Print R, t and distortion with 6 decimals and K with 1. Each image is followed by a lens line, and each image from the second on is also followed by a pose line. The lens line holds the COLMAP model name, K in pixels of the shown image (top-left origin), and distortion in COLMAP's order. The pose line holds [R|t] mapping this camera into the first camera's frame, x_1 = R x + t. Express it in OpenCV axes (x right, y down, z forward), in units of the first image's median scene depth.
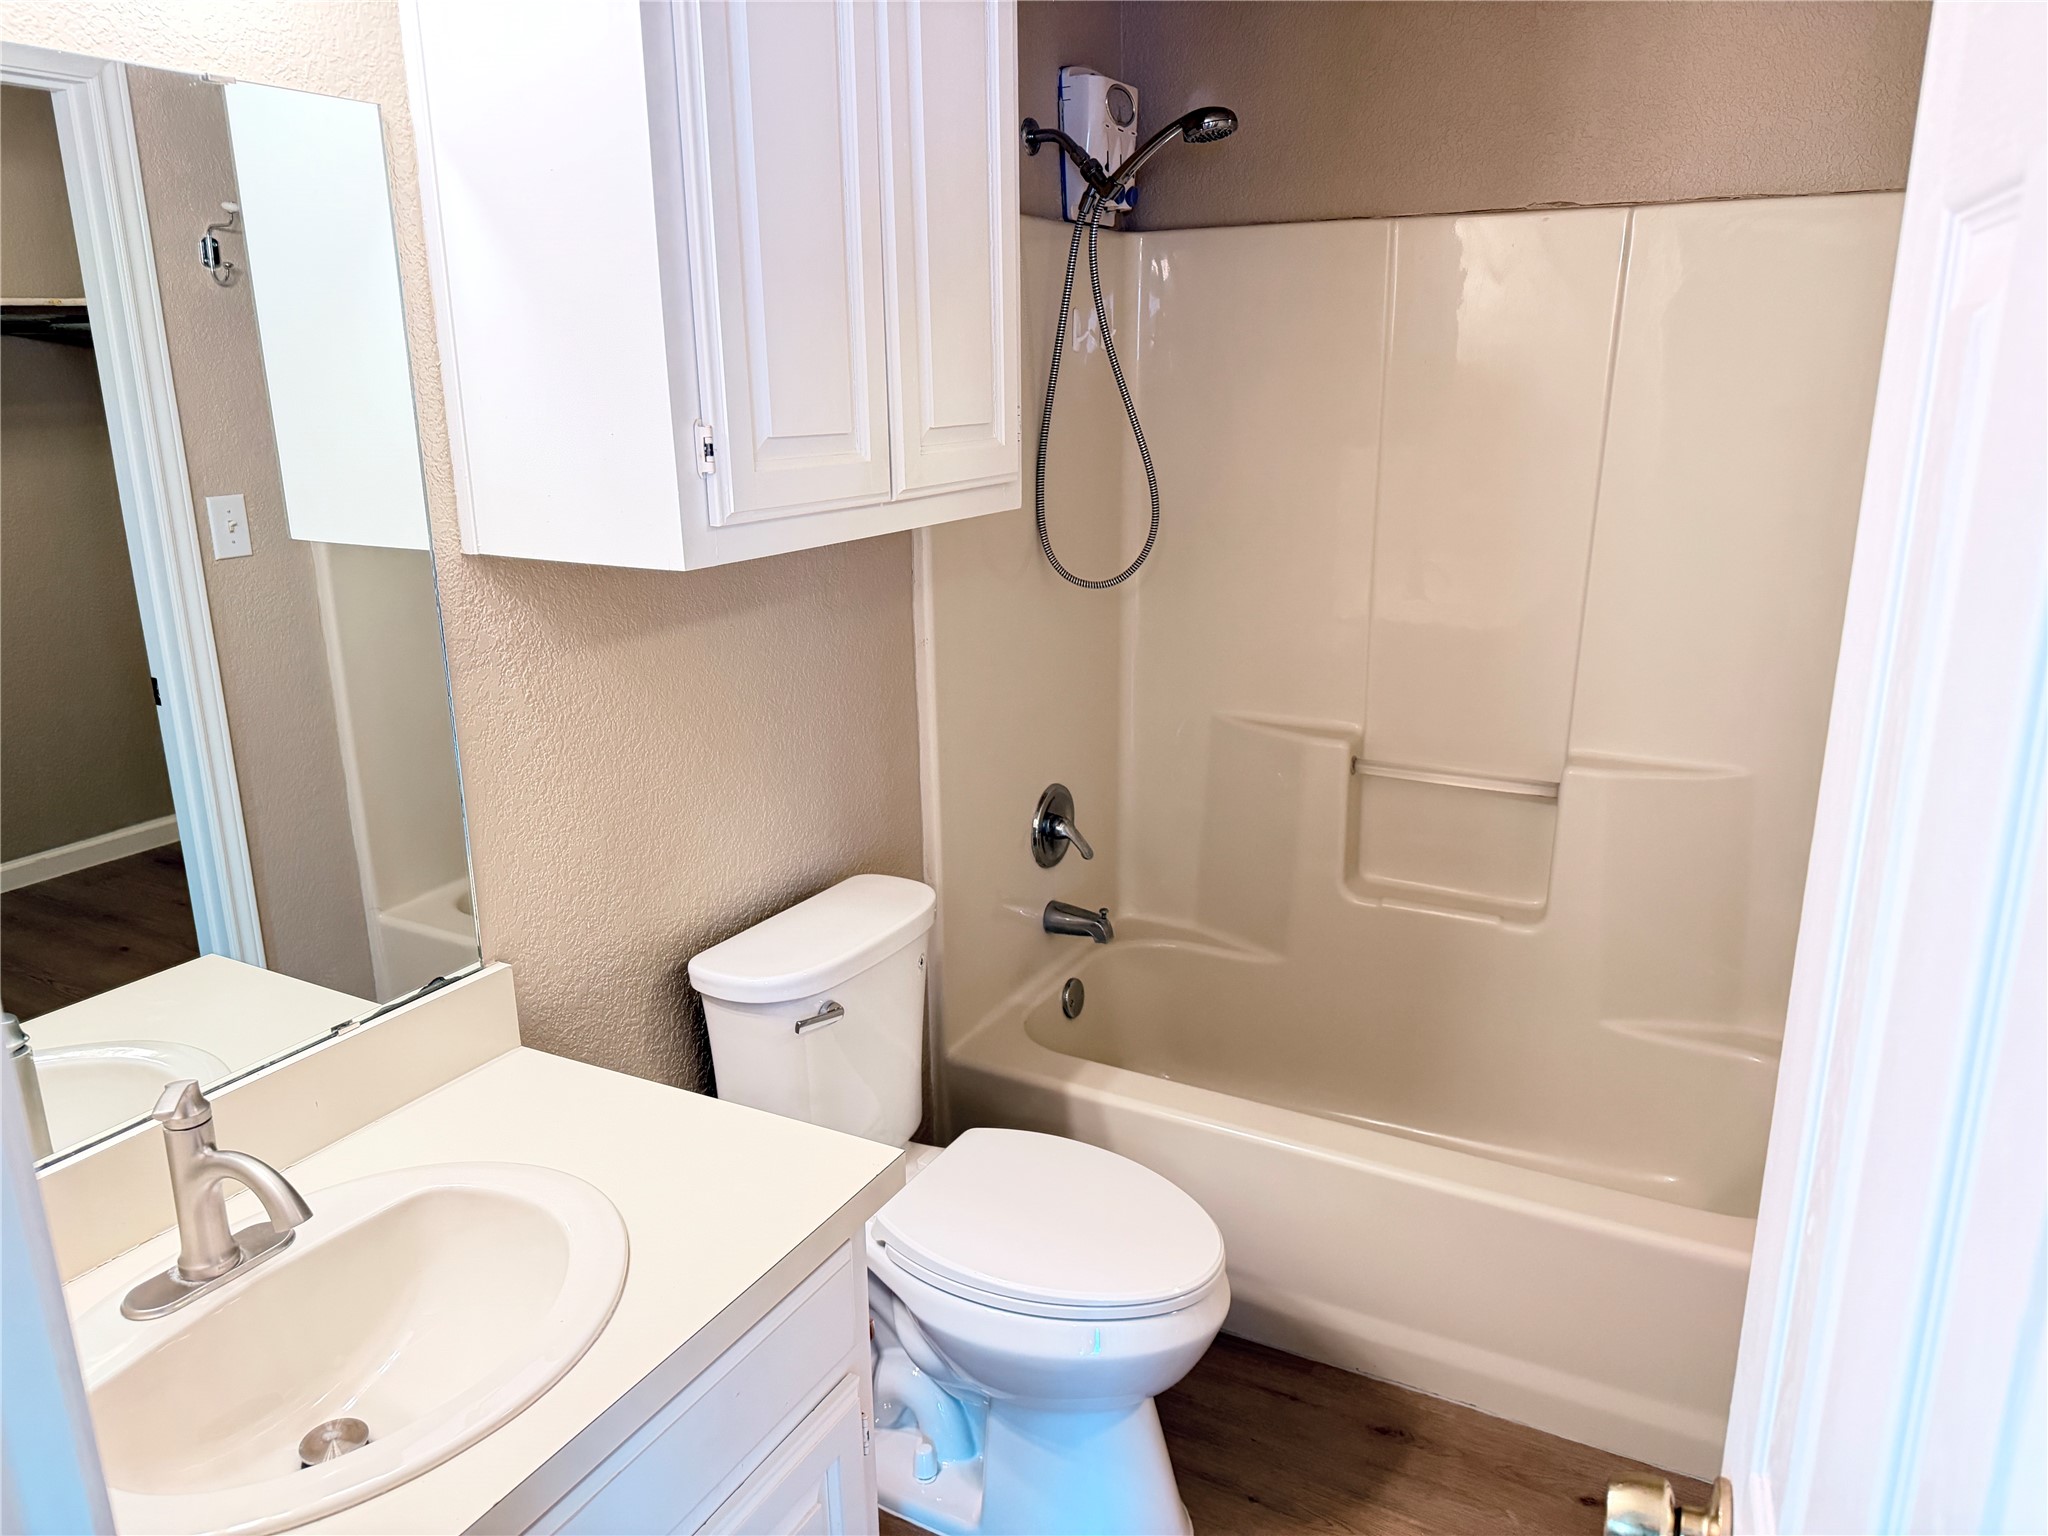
lens RADIAL K [[1437.9, 0, 1001.0], [0, 1437.9, 771.1], [0, 0, 1]] dist [0.126136, -0.238805]
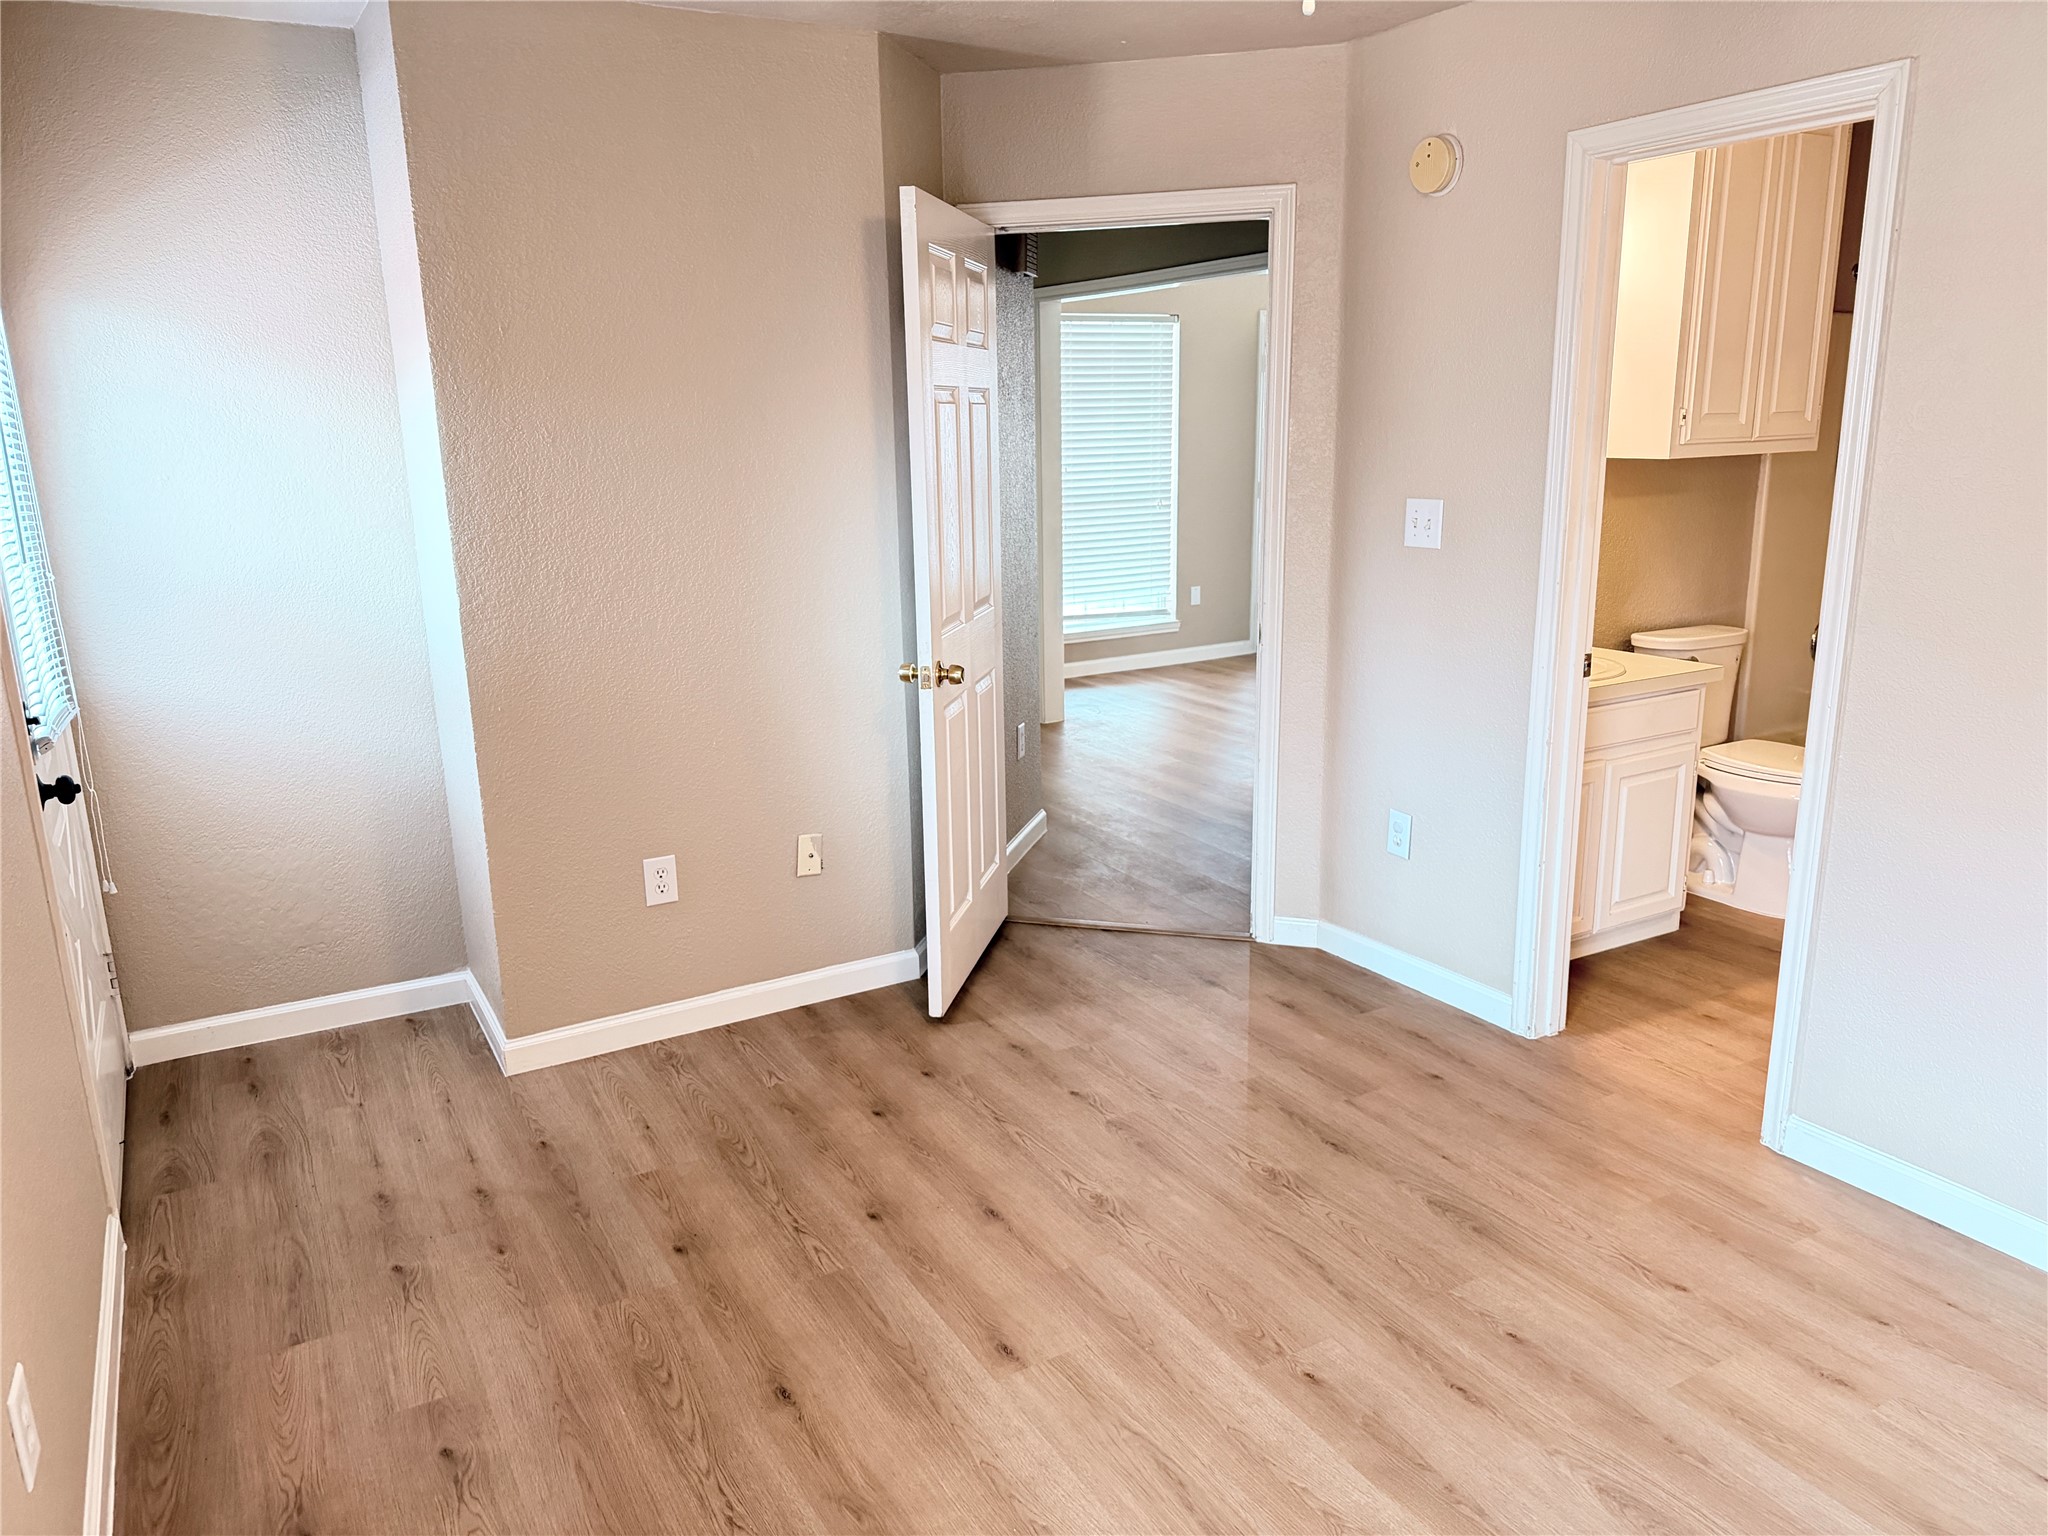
lens RADIAL K [[1437.9, 0, 1001.0], [0, 1437.9, 771.1], [0, 0, 1]] dist [0.126136, -0.238805]
pose [[0.851349, 0.122028, -0.510211, 0.178239], [-0.129171, 0.991388, 0.021575, 0.496629], [0.508449, 0.047536, 0.859779, -1.818939]]
